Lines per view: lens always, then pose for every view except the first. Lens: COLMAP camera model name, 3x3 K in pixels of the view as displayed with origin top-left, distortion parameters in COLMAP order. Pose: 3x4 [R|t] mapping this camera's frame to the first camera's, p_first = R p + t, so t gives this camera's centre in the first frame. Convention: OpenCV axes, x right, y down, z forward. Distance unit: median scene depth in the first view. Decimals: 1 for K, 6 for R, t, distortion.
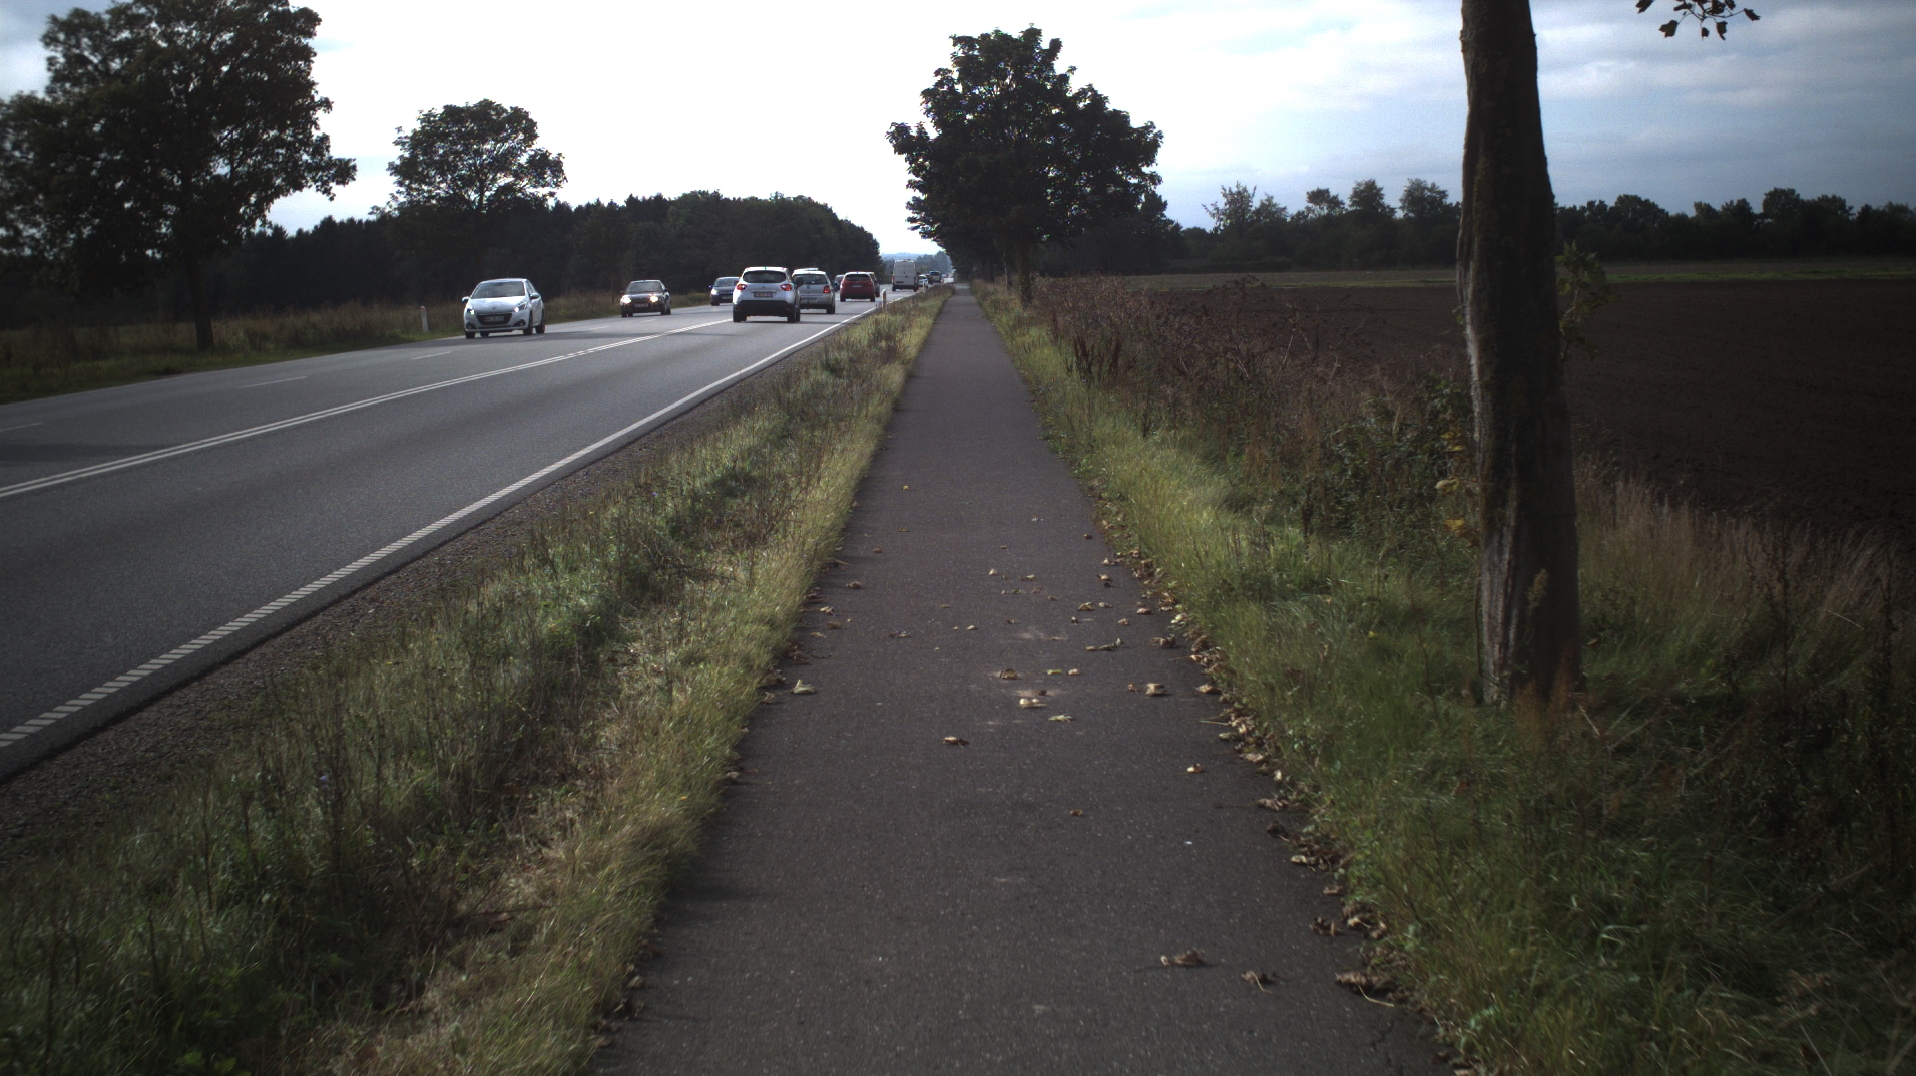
lens RADIAL K [[1597.5, 0, 958.0], [0, 1597.5, 538.0], [0, 0, 1]] dist [-0.038960, -0.002225]
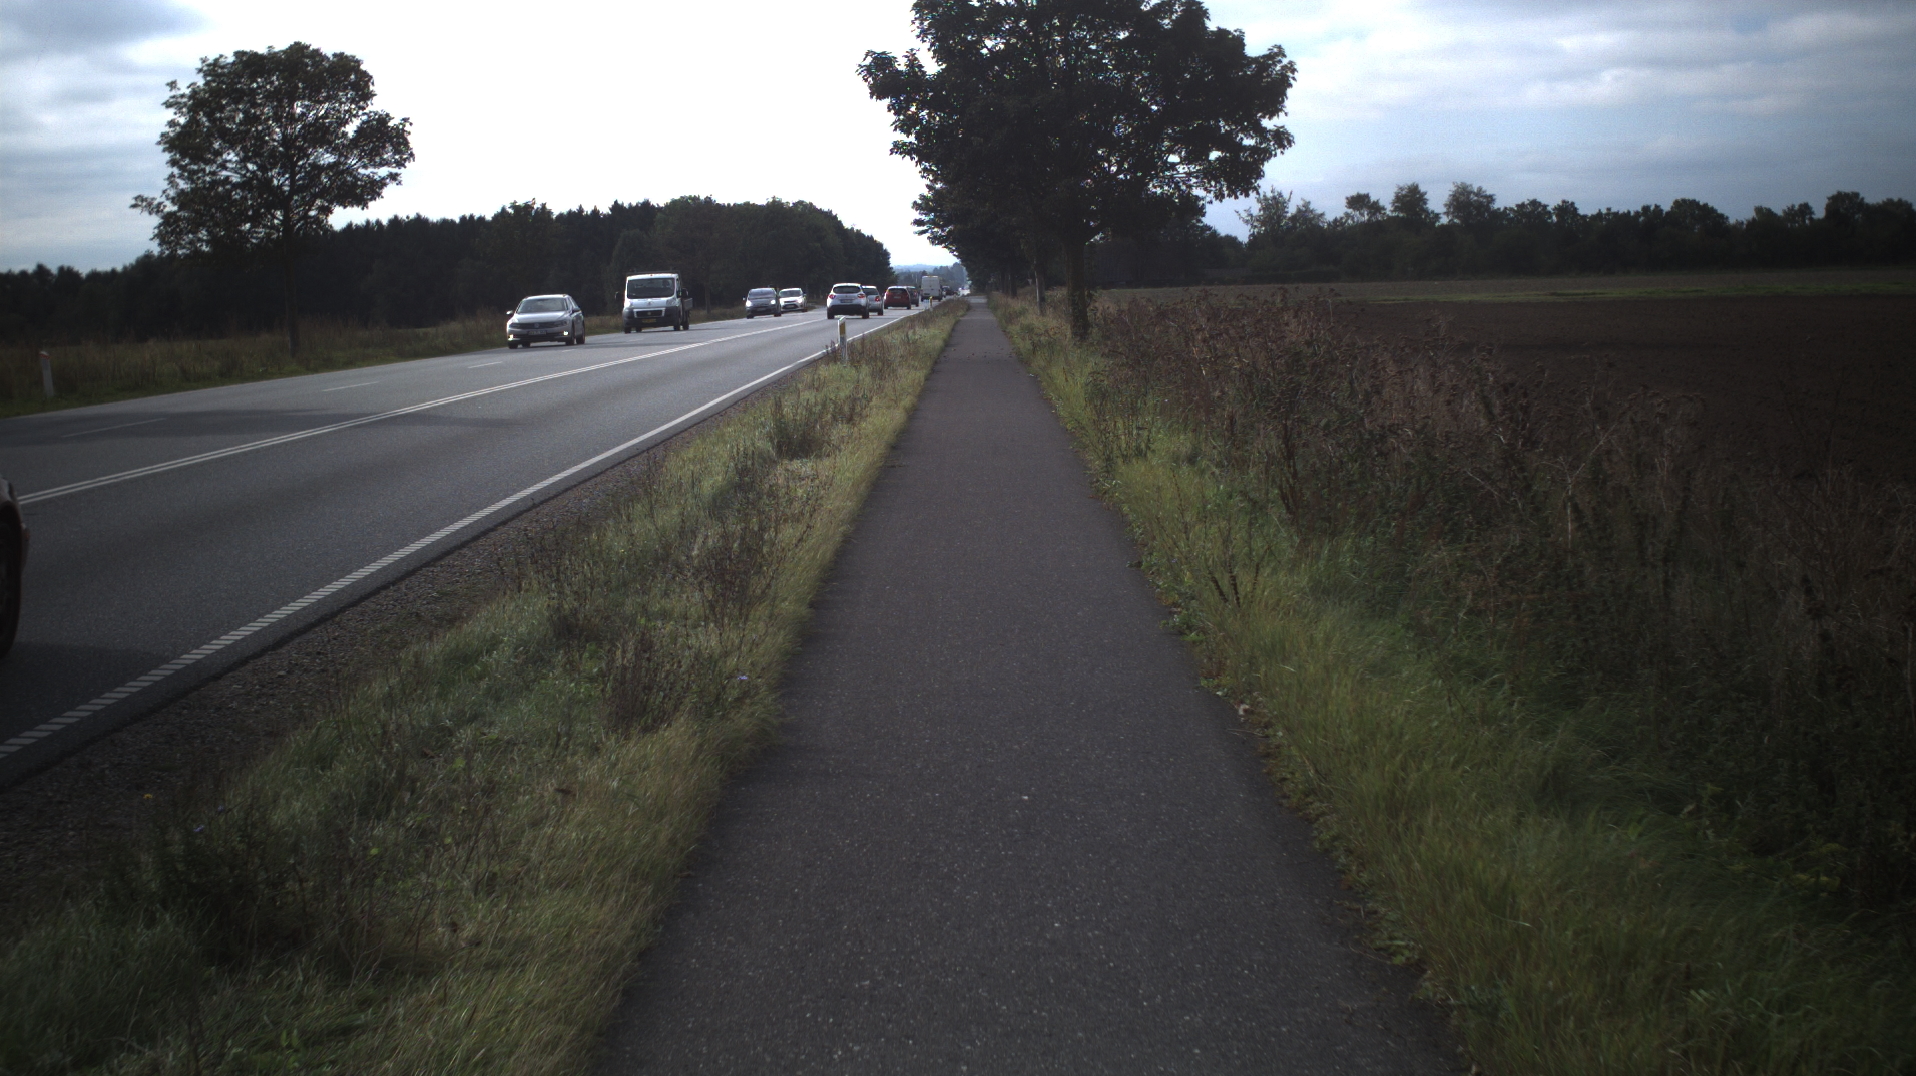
lens RADIAL K [[1599.3, 0, 960.0], [0, 1599.3, 546.2], [0, 0, 1]] dist [-0.035657, -0.004042]
pose [[0.999951, -0.002714, -0.009487, 0.000858], [0.002693, 0.999994, -0.002208, -0.060594], [0.009493, 0.002182, 0.999953, 0.357680]]
